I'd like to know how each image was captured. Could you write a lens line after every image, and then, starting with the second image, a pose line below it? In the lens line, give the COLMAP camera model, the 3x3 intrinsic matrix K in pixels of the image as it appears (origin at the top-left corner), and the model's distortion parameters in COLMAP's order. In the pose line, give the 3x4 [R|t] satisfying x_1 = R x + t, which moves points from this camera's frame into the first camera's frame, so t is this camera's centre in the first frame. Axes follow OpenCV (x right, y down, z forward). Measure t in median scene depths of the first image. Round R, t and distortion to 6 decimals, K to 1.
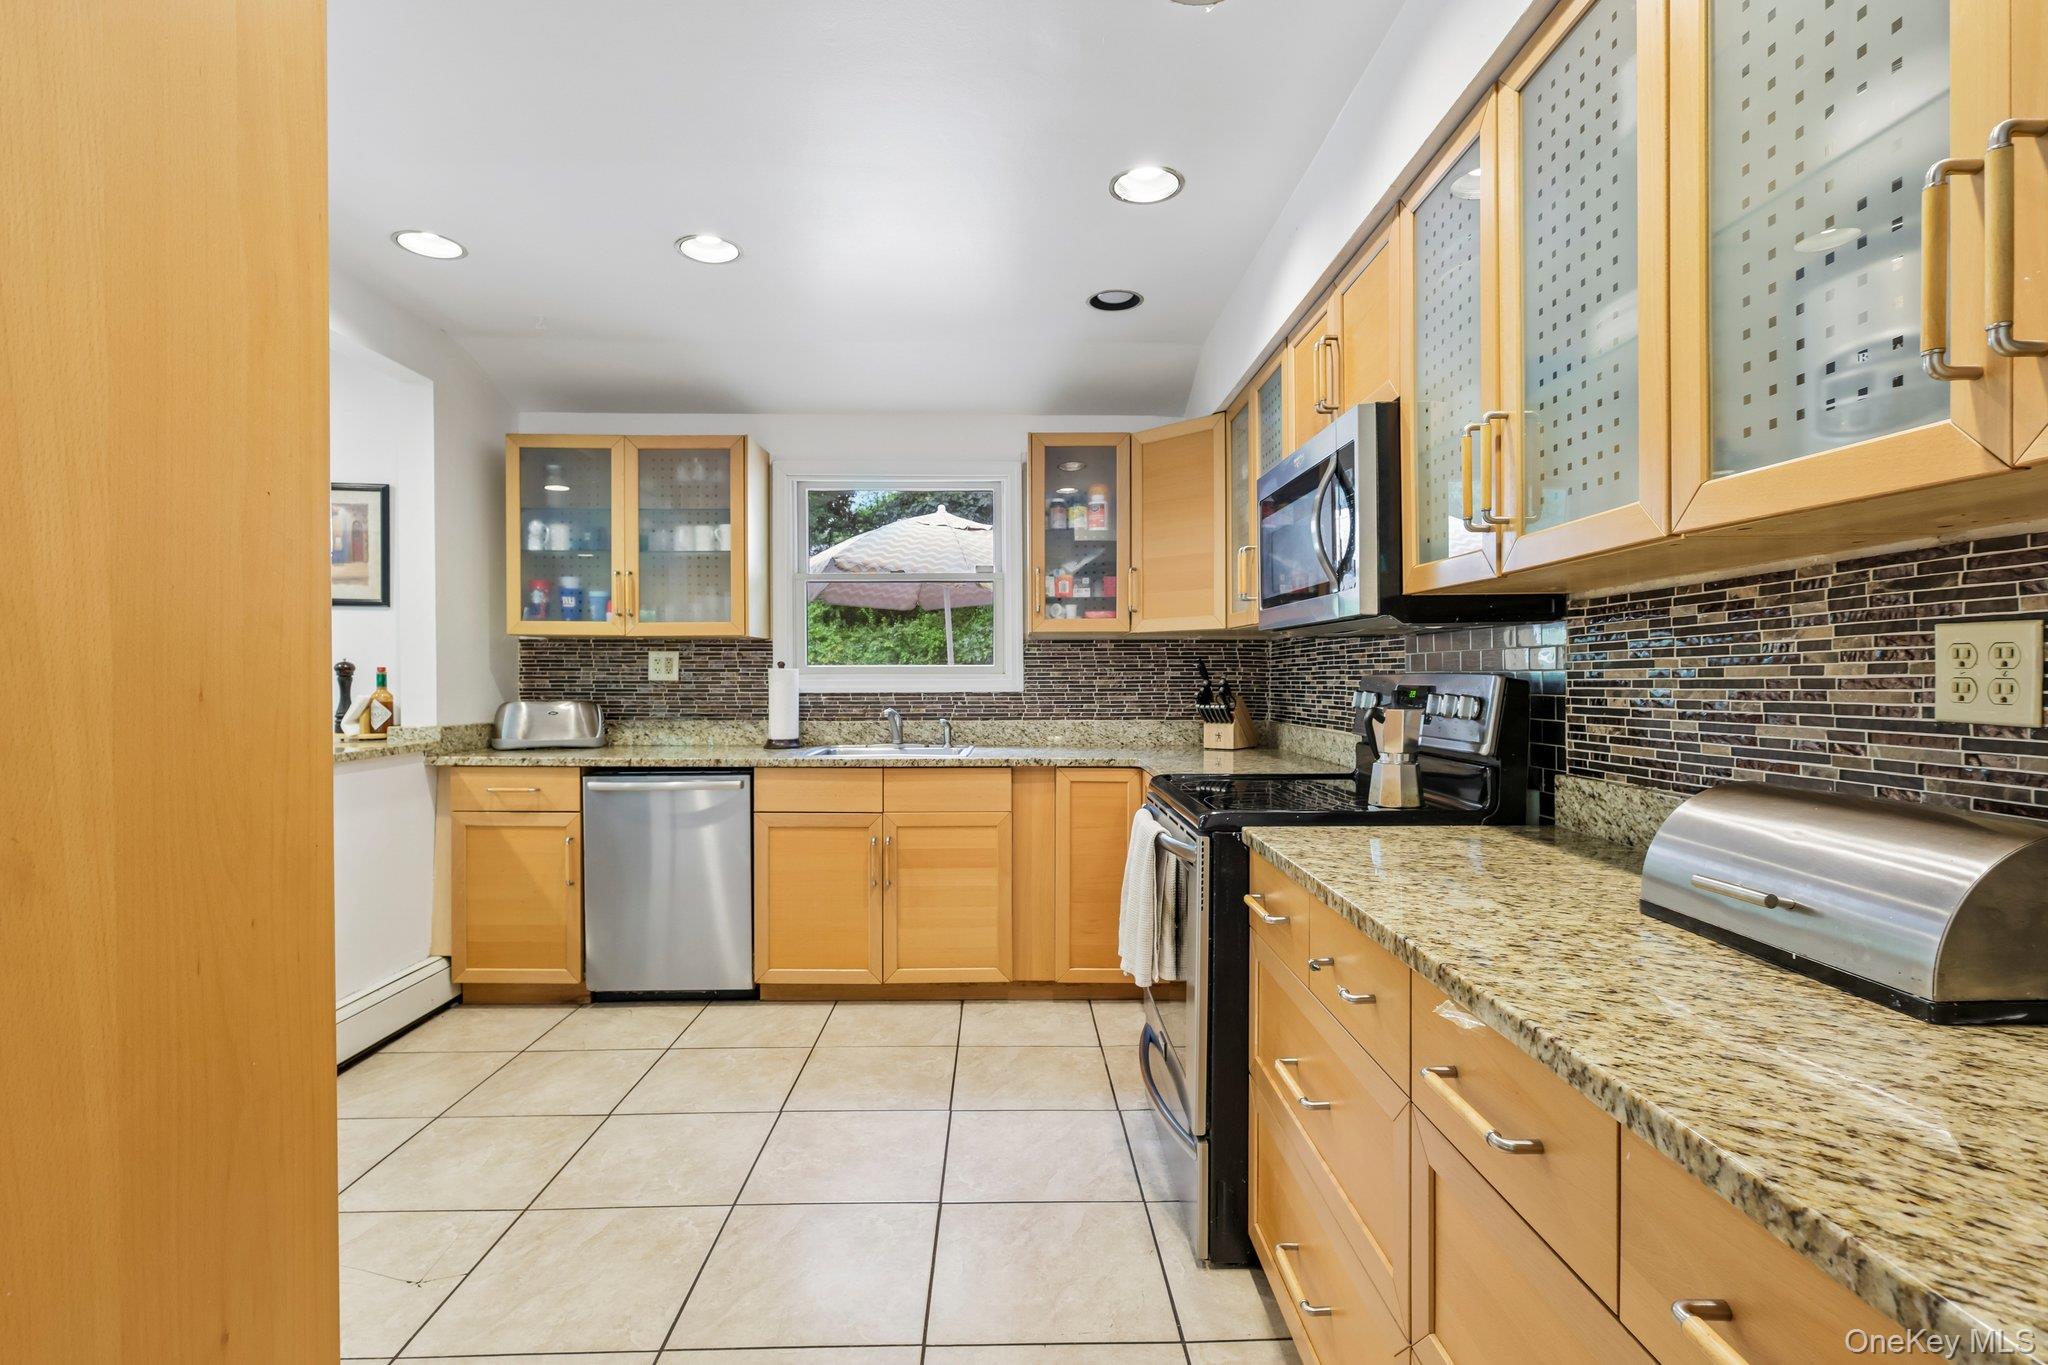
lens RADIAL K [[953.3, 0, 1021.3], [0, 953.3, 677.0], [0, 0, 1]] dist [-0.002363, 0.001833]
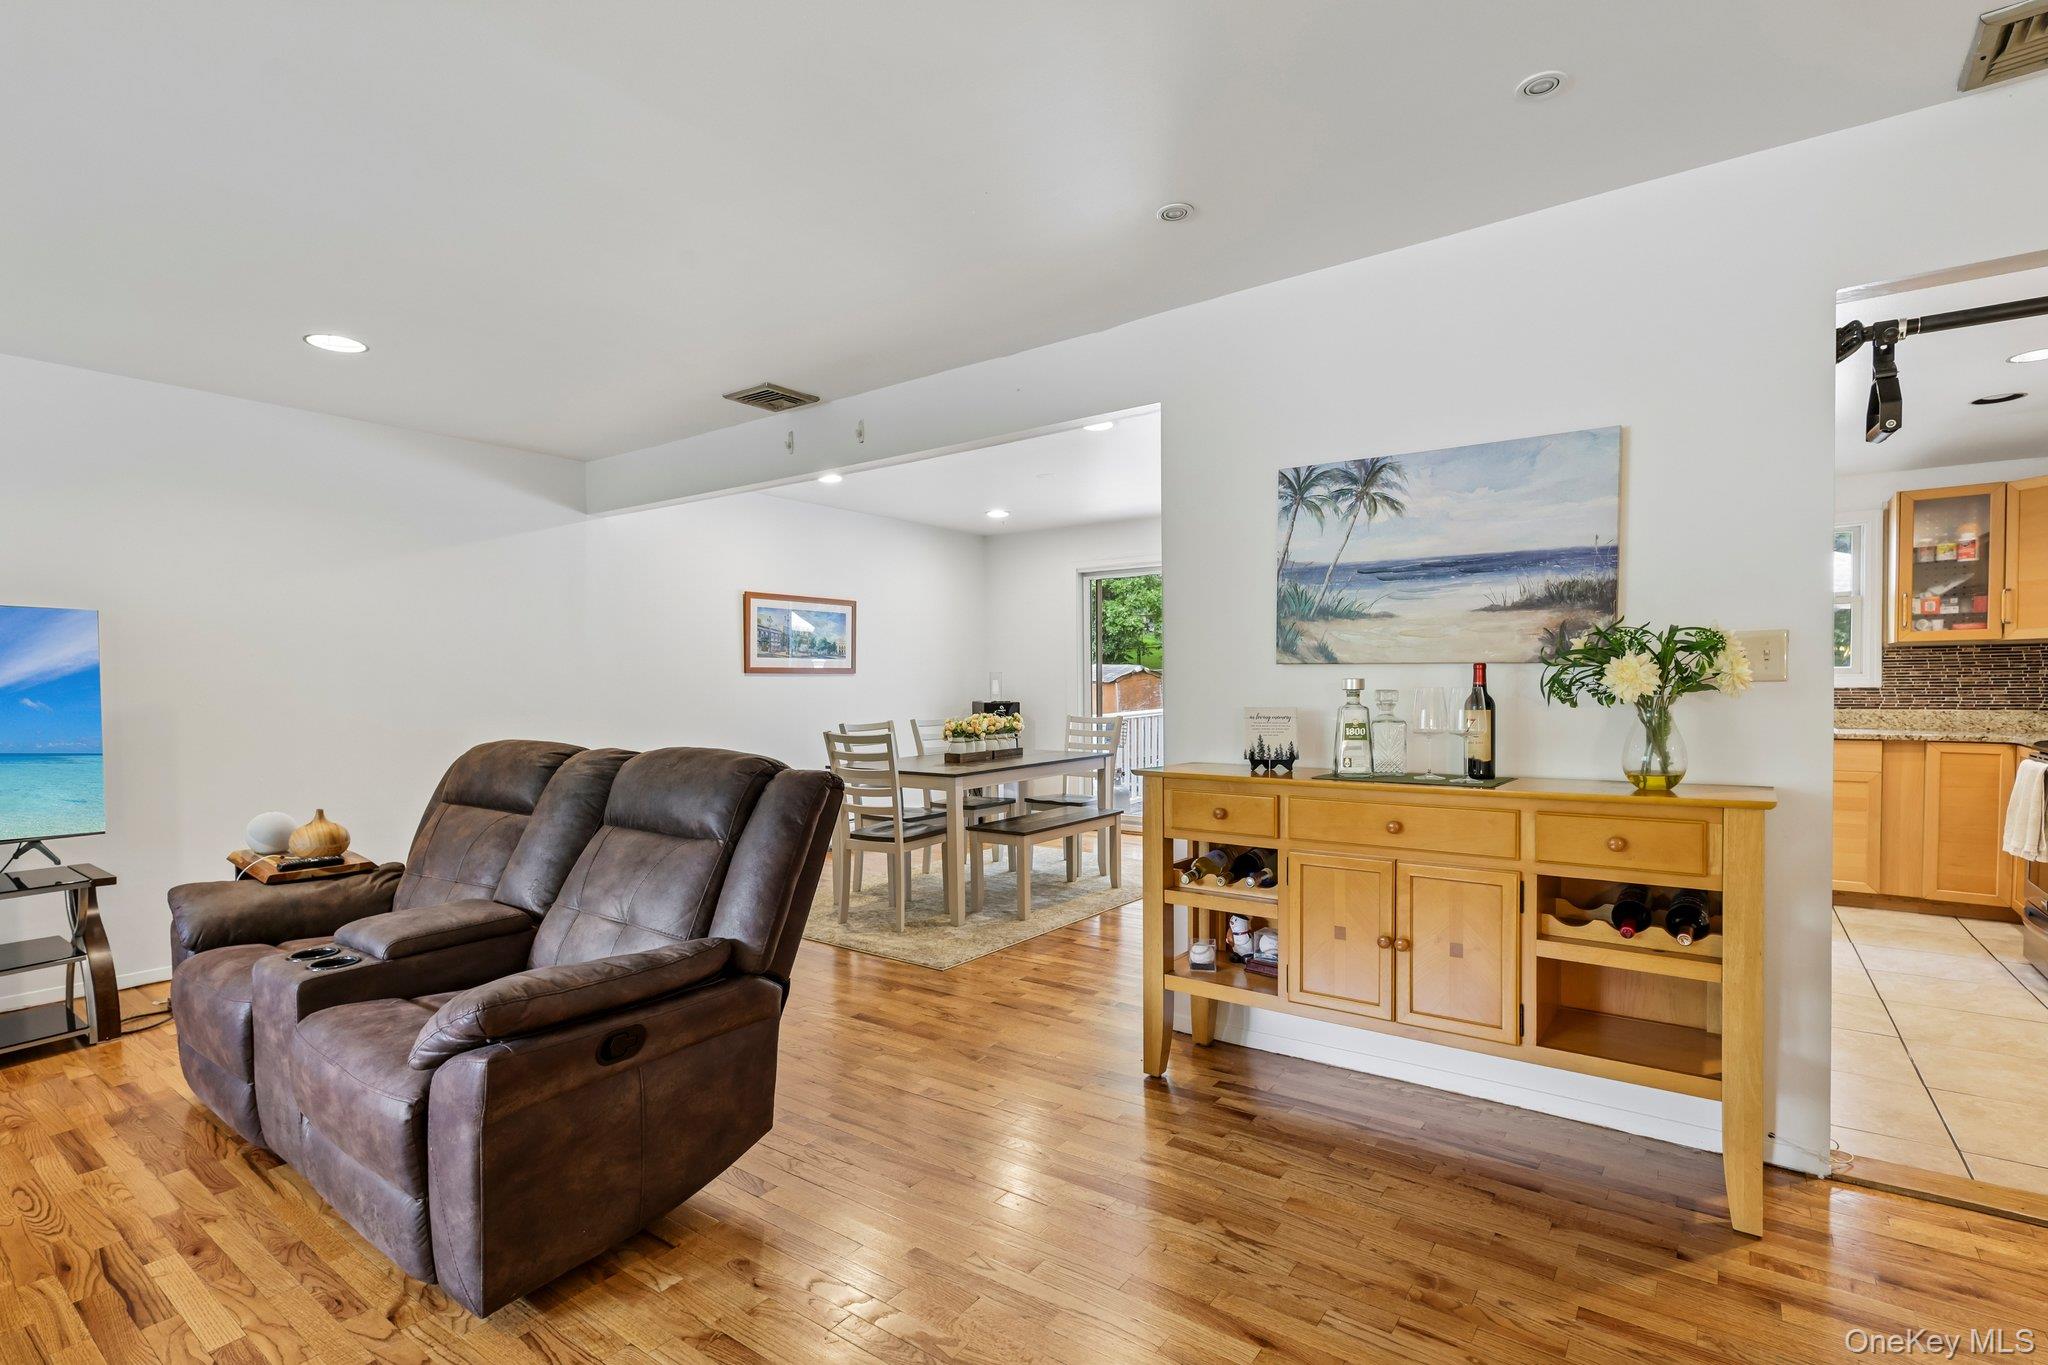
lens RADIAL K [[944.7, 0, 1027.3], [0, 944.7, 706.9], [0, 0, 1]] dist [-0.000613, 0.000357]
pose [[0.794381, 0.012450, -0.607292, -0.150739], [0.006228, 0.999570, 0.028637, -0.001776], [0.607388, -0.026531, 0.793962, -0.780188]]
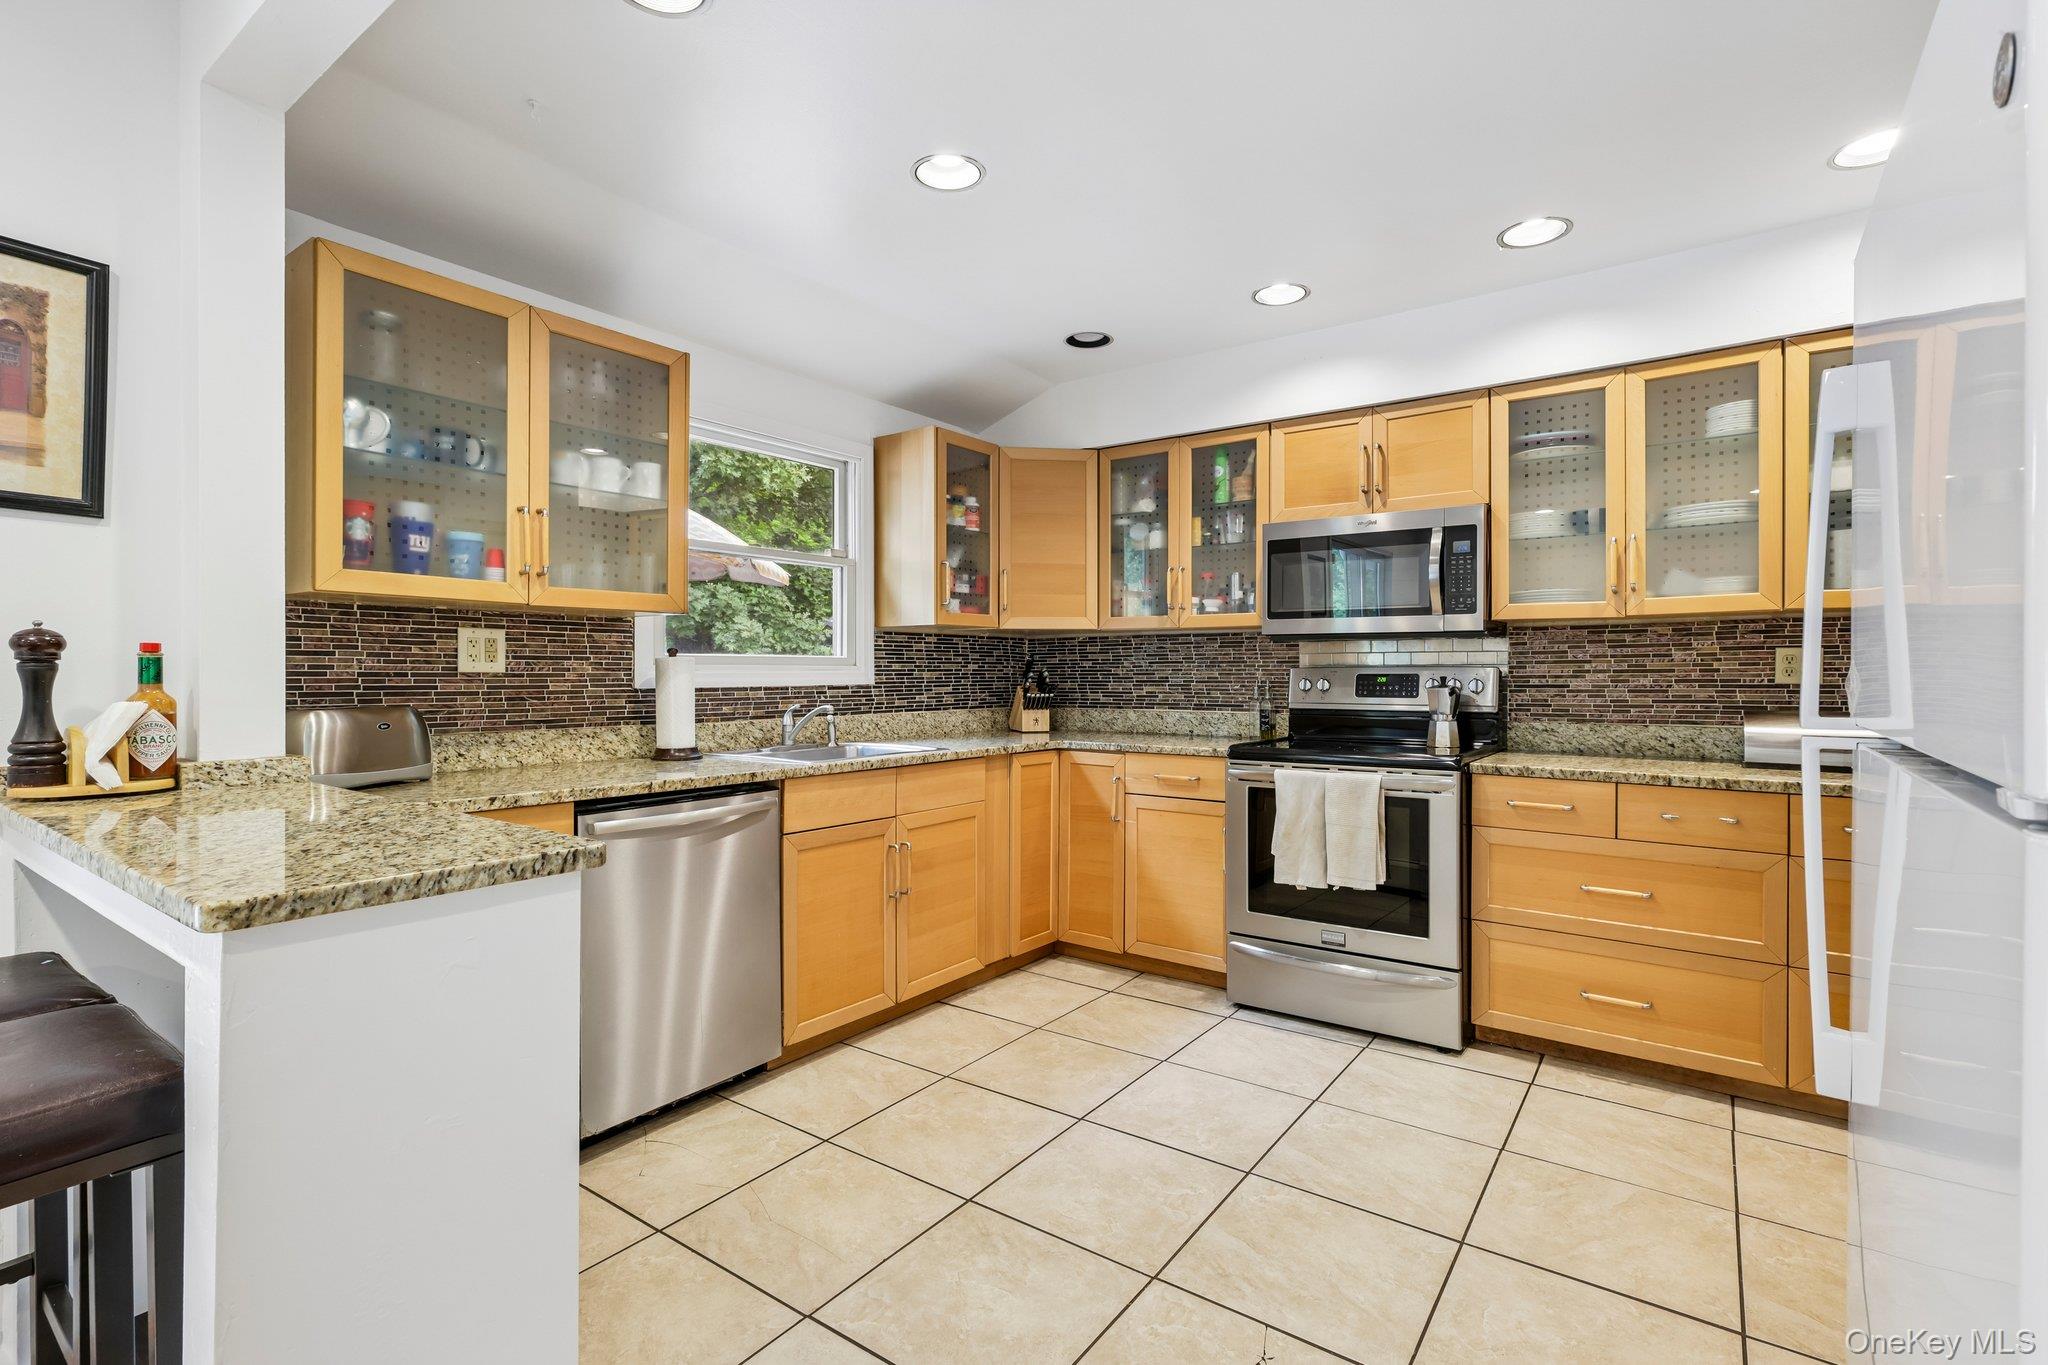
lens RADIAL K [[944.0, 0, 1028.3], [0, 944.0, 665.2], [0, 0, 1]] dist [-0.003245, -0.000362]
pose [[0.603367, 0.007033, 0.797432, -0.717582], [0.000266, 0.999959, -0.009021, 0.005064], [-0.797463, 0.005655, 0.603341, 0.320377]]
